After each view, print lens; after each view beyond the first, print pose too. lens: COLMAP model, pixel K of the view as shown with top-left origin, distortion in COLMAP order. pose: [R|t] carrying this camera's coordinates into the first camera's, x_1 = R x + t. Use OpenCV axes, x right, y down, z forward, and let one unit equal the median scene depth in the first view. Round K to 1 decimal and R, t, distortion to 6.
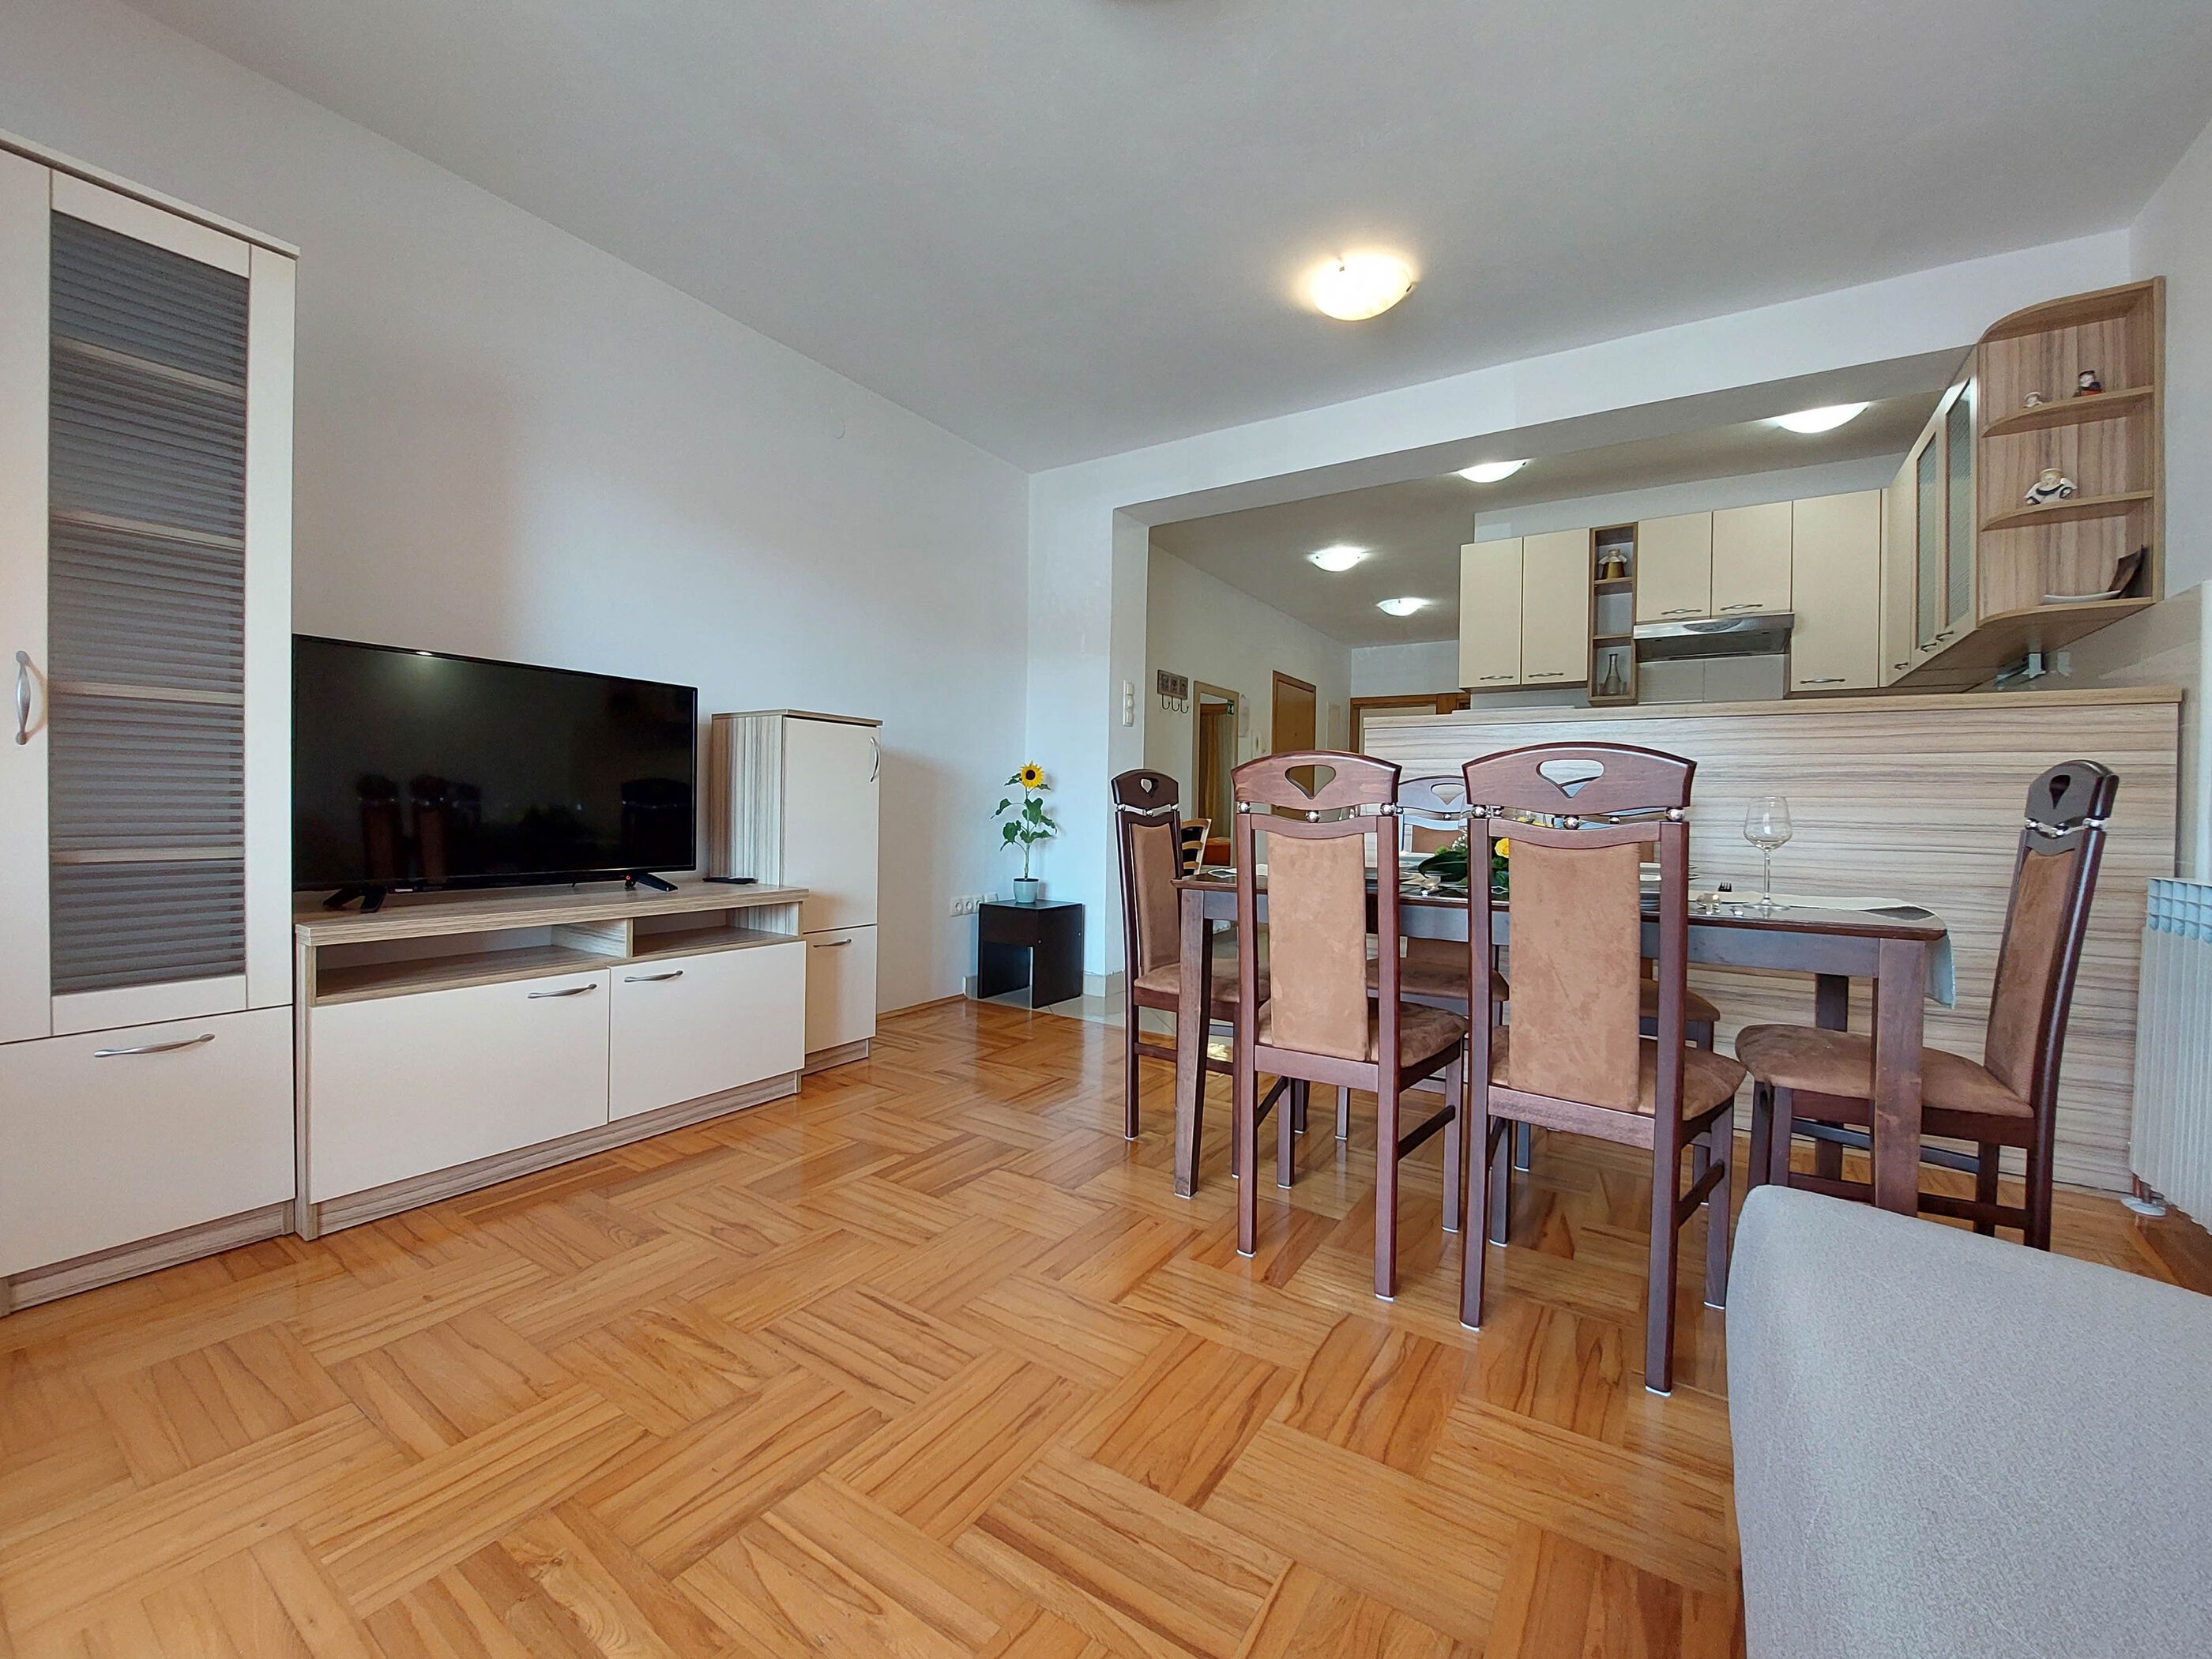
lens RADIAL K [[885.7, 0, 1090.3], [0, 885.7, 820.9], [0, 0, 1]] dist [-0.015512, -0.001596]
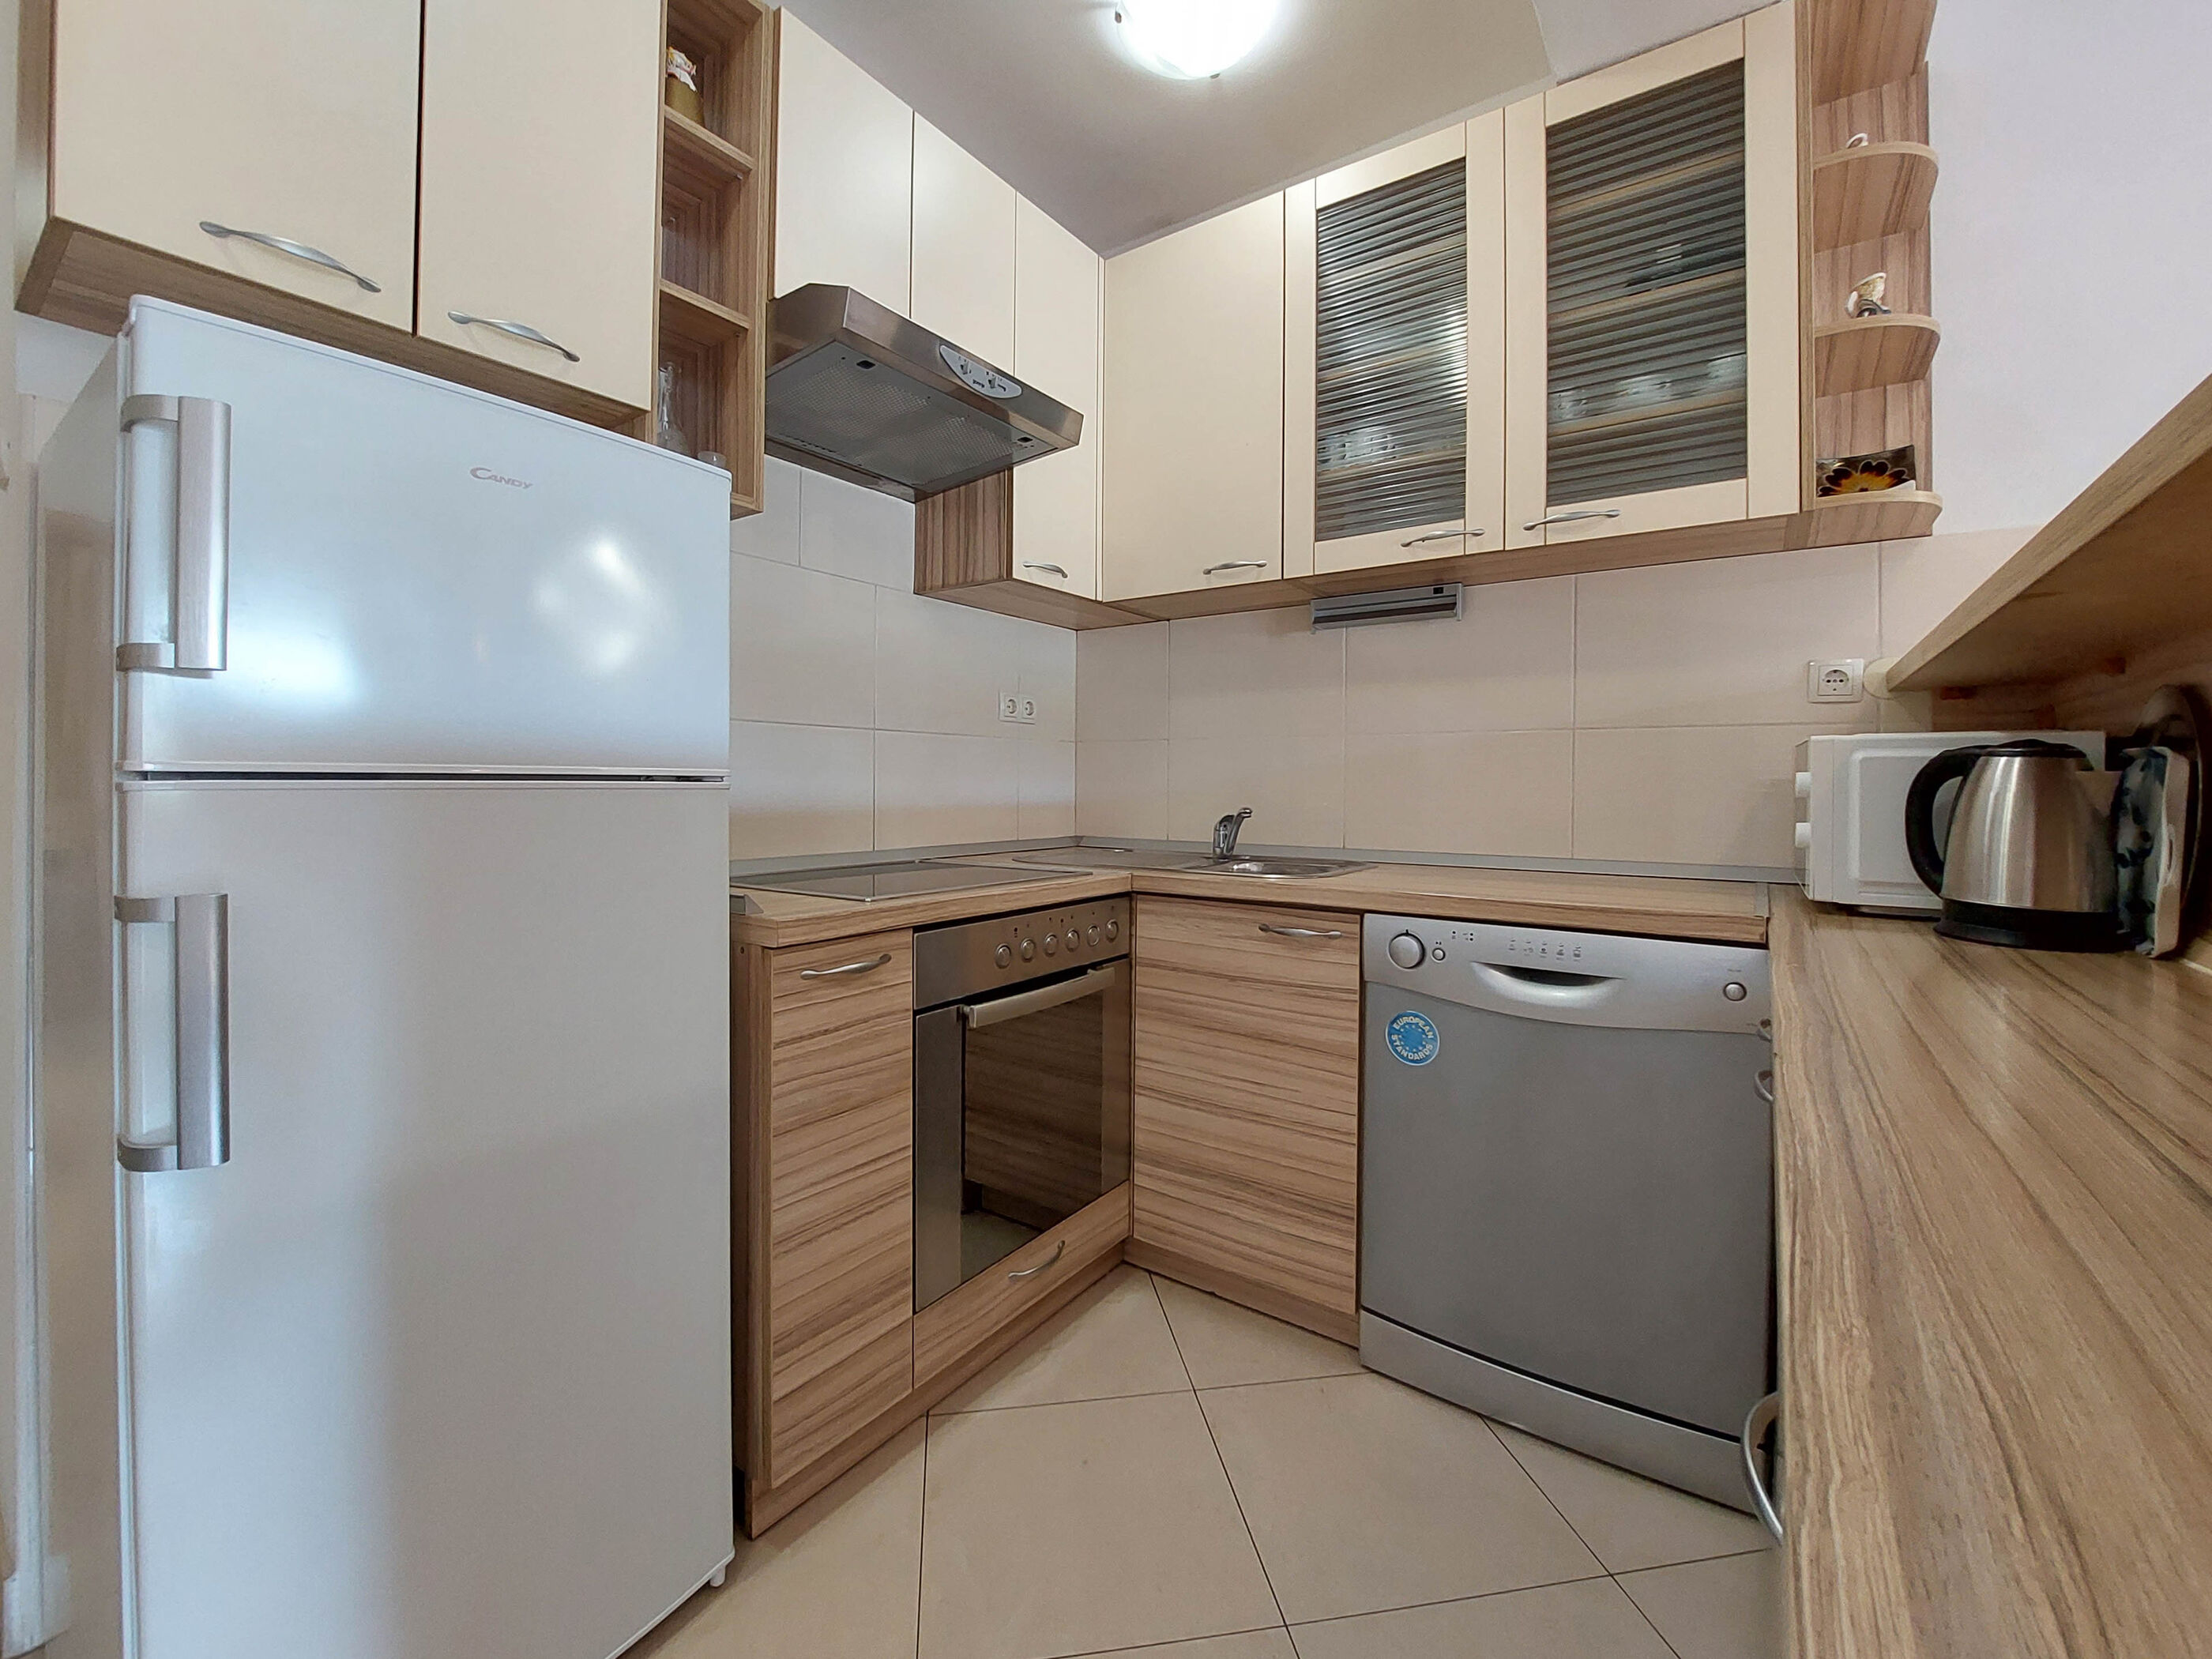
lens RADIAL K [[885.7, 0, 1110.2], [0, 885.7, 783.4], [0, 0, 1]] dist [-0.015512, -0.001596]
pose [[0.036055, -0.027780, 0.998964, 0.410336], [0.007359, 0.999594, 0.027531, -0.061101], [-0.999323, 0.006359, 0.036245, 1.304206]]
